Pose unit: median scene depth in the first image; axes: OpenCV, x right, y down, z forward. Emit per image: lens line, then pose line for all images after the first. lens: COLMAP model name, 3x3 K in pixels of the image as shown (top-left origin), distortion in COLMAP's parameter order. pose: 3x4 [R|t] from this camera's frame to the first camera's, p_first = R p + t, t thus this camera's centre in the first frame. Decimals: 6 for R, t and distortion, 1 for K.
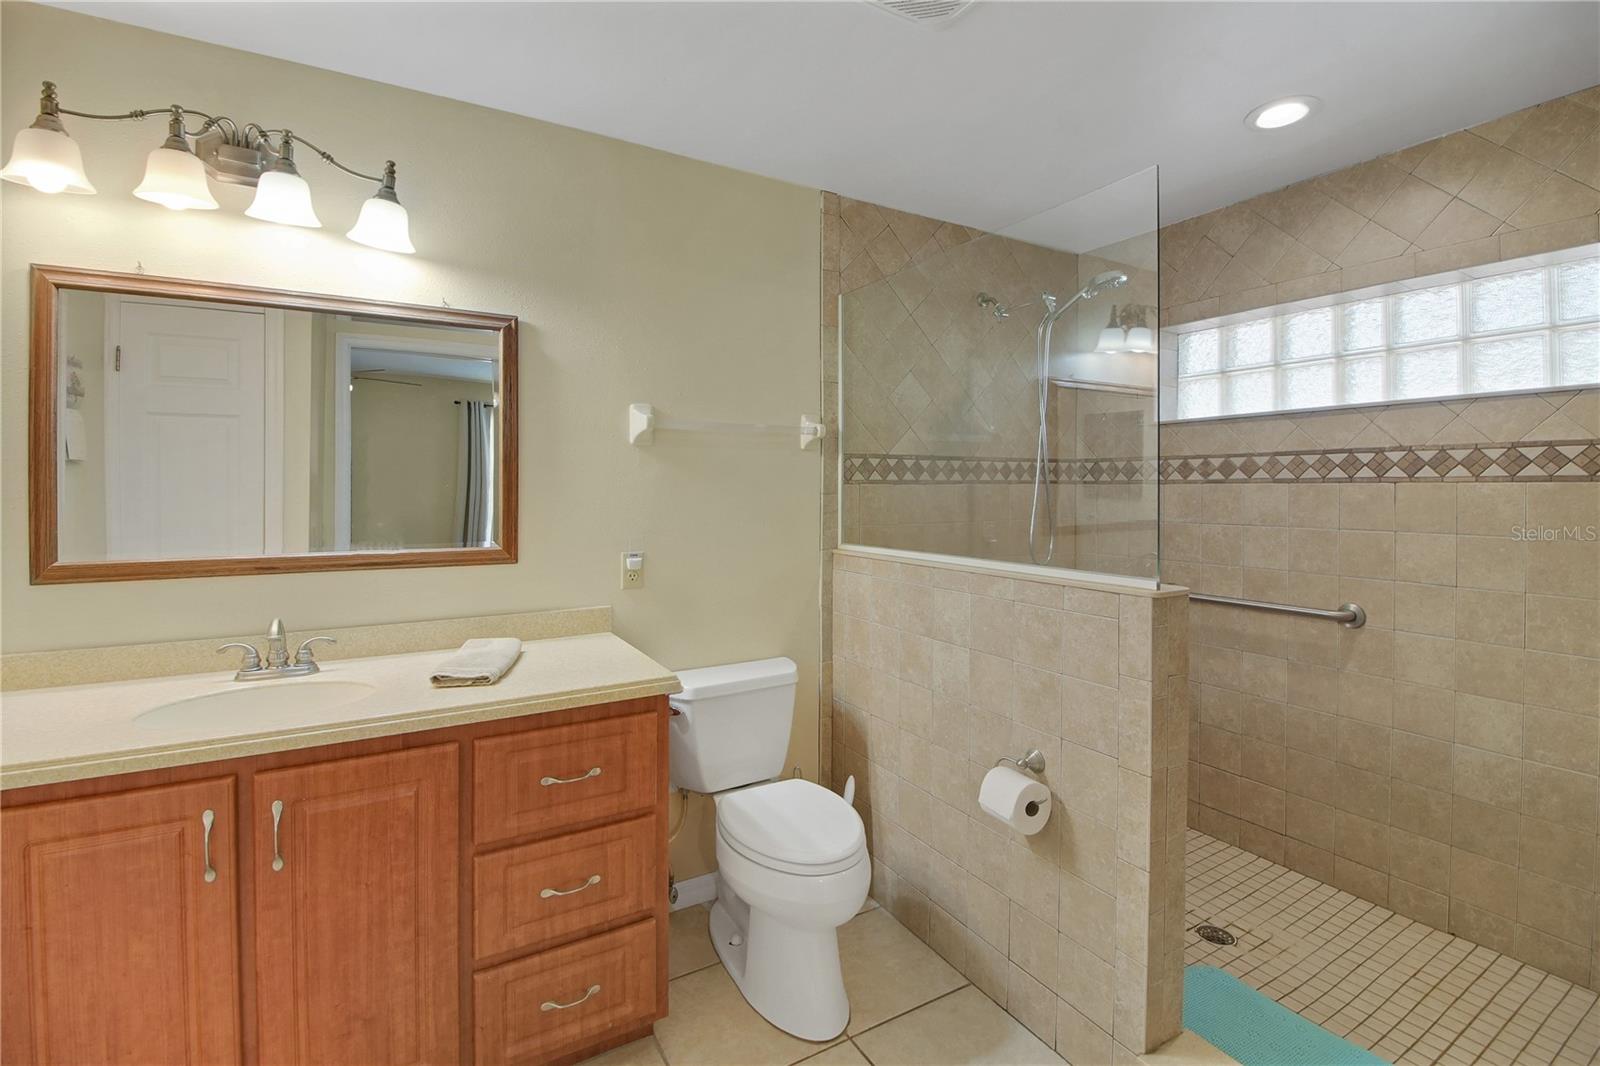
lens RADIAL K [[709.2, 0, 799.7], [0, 709.2, 488.8], [0, 0, 1]] dist [-0.000236, -0.011089]
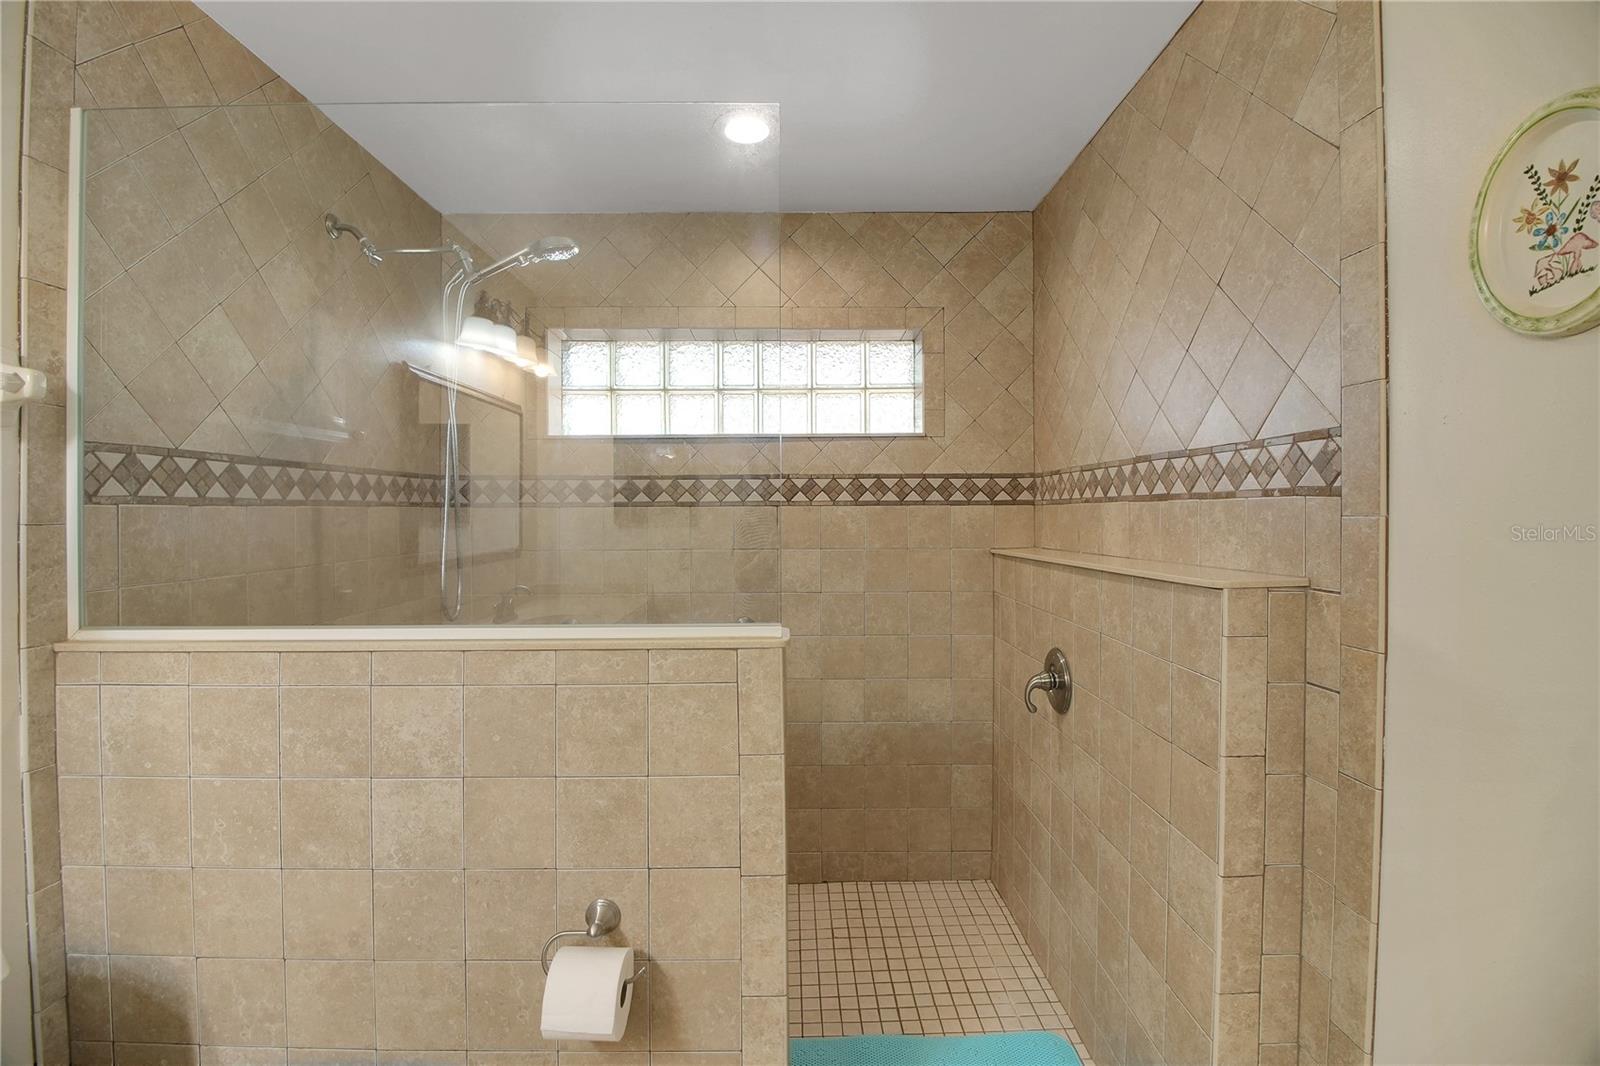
lens RADIAL K [[693.9, 0, 778.8], [0, 693.9, 518.2], [0, 0, 1]] dist [-0.001551, -0.012450]
pose [[0.499790, -0.009062, 0.866099, -0.110837], [0.005658, 0.999958, 0.007197, 0.002484], [-0.866128, 0.001303, 0.499821, 0.394247]]
